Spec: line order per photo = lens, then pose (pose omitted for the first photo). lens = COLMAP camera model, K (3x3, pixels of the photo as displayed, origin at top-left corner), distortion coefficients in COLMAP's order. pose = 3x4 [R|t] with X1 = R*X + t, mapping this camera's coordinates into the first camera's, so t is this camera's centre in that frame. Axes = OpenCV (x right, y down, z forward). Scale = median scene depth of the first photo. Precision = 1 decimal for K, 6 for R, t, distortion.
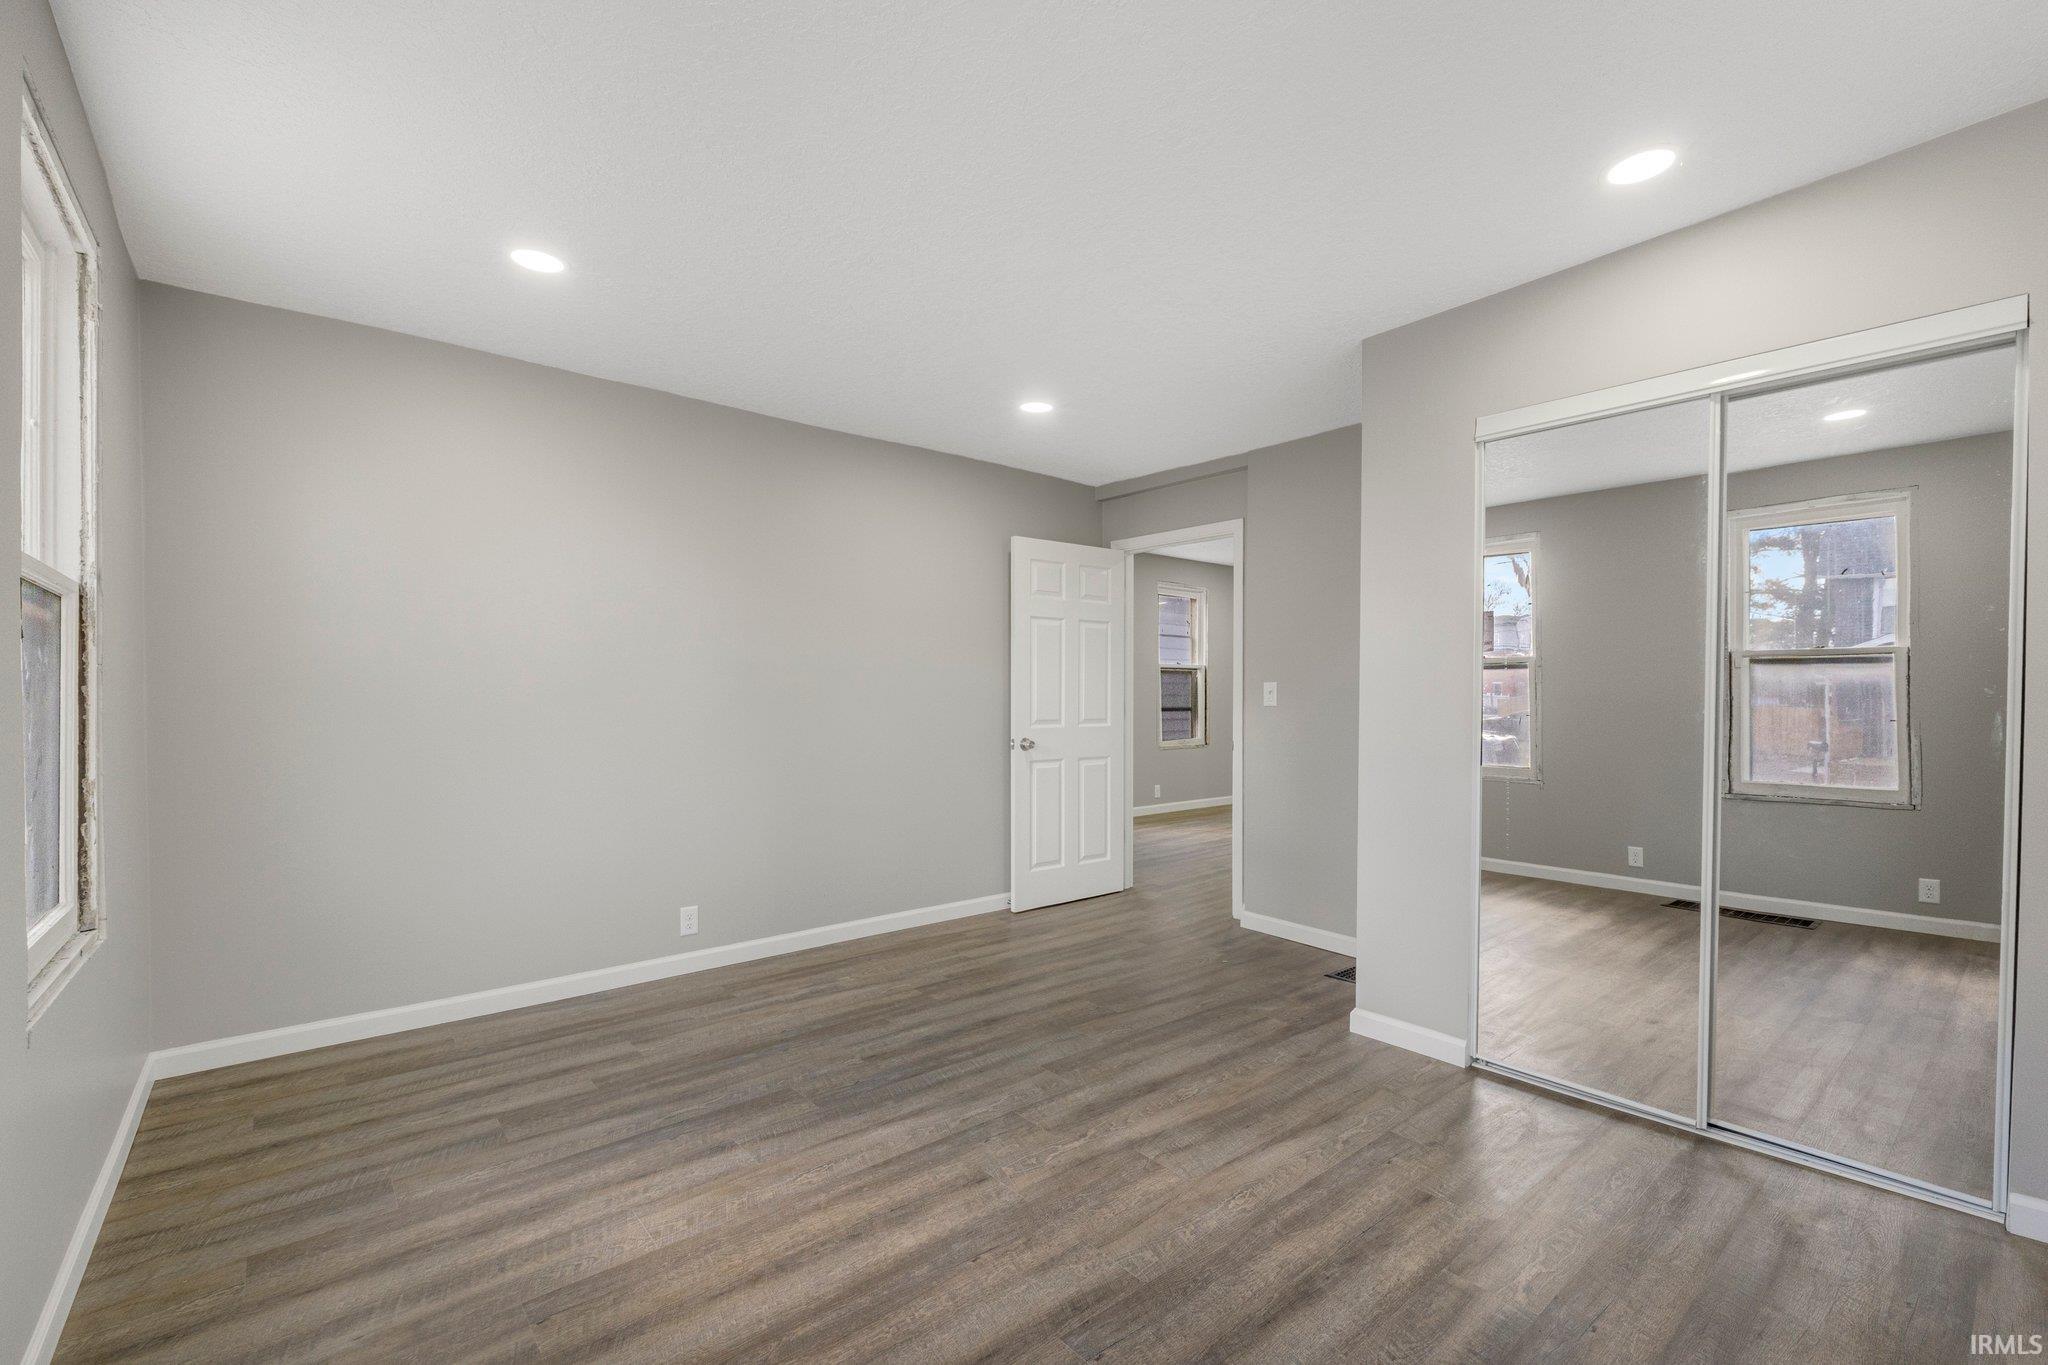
lens RADIAL K [[865.5, 0, 1023.1], [0, 865.5, 687.3], [0, 0, 1]] dist [-0.003322, -0.000550]
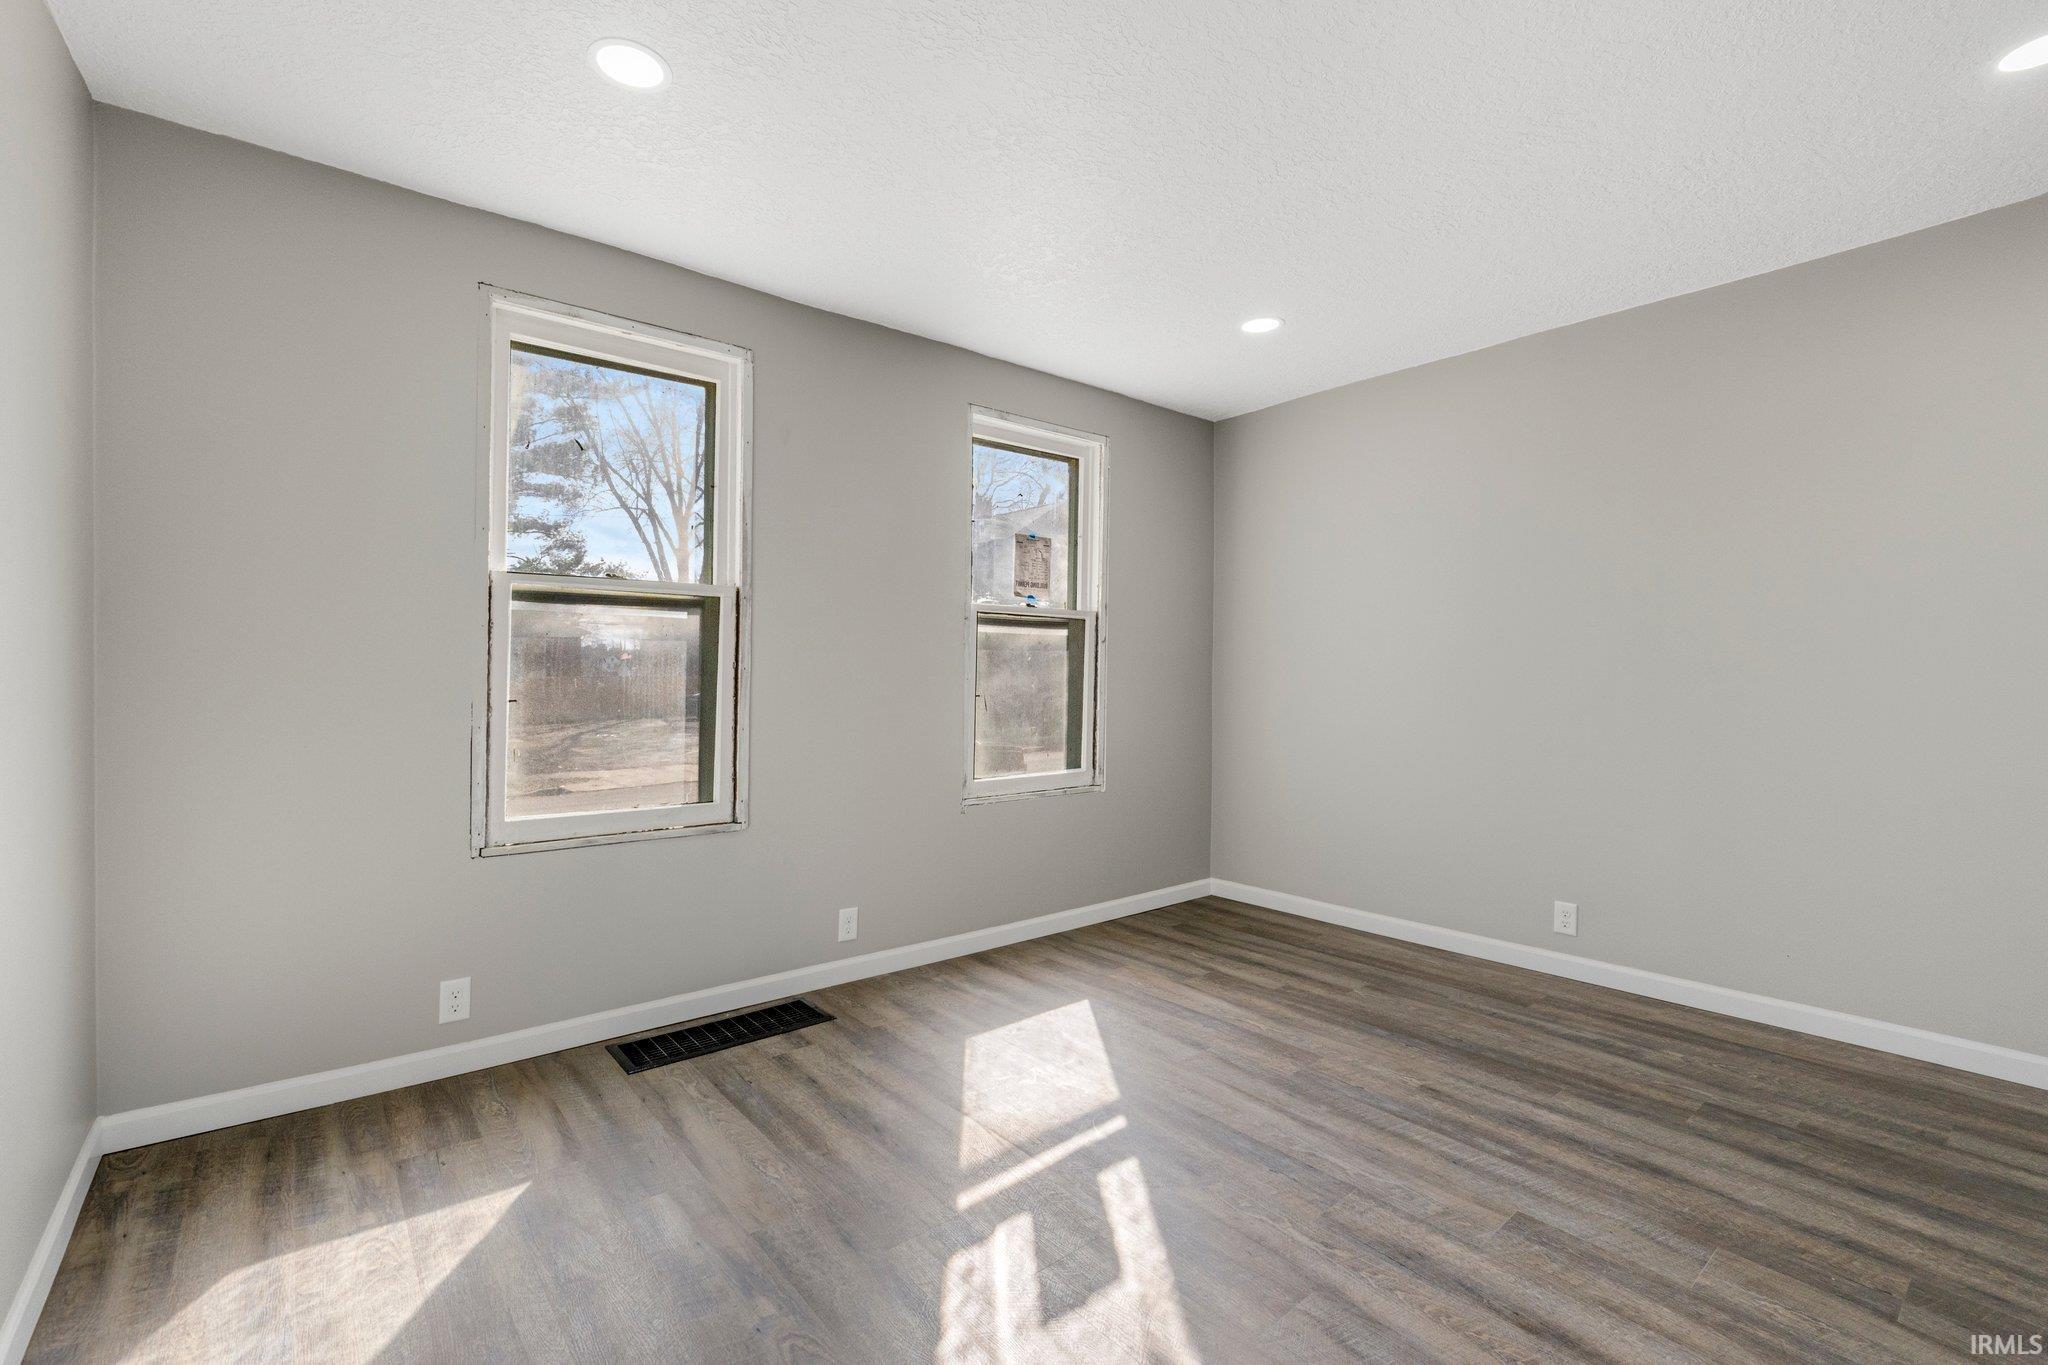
lens RADIAL K [[865.5, 0, 1023.1], [0, 865.5, 687.3], [0, 0, 1]] dist [-0.003322, -0.000550]
pose [[0.009013, 0.018683, -0.999785, 0.635861], [0.018593, 0.999649, 0.018848, 0.007335], [0.999787, -0.018759, 0.008662, 0.571601]]
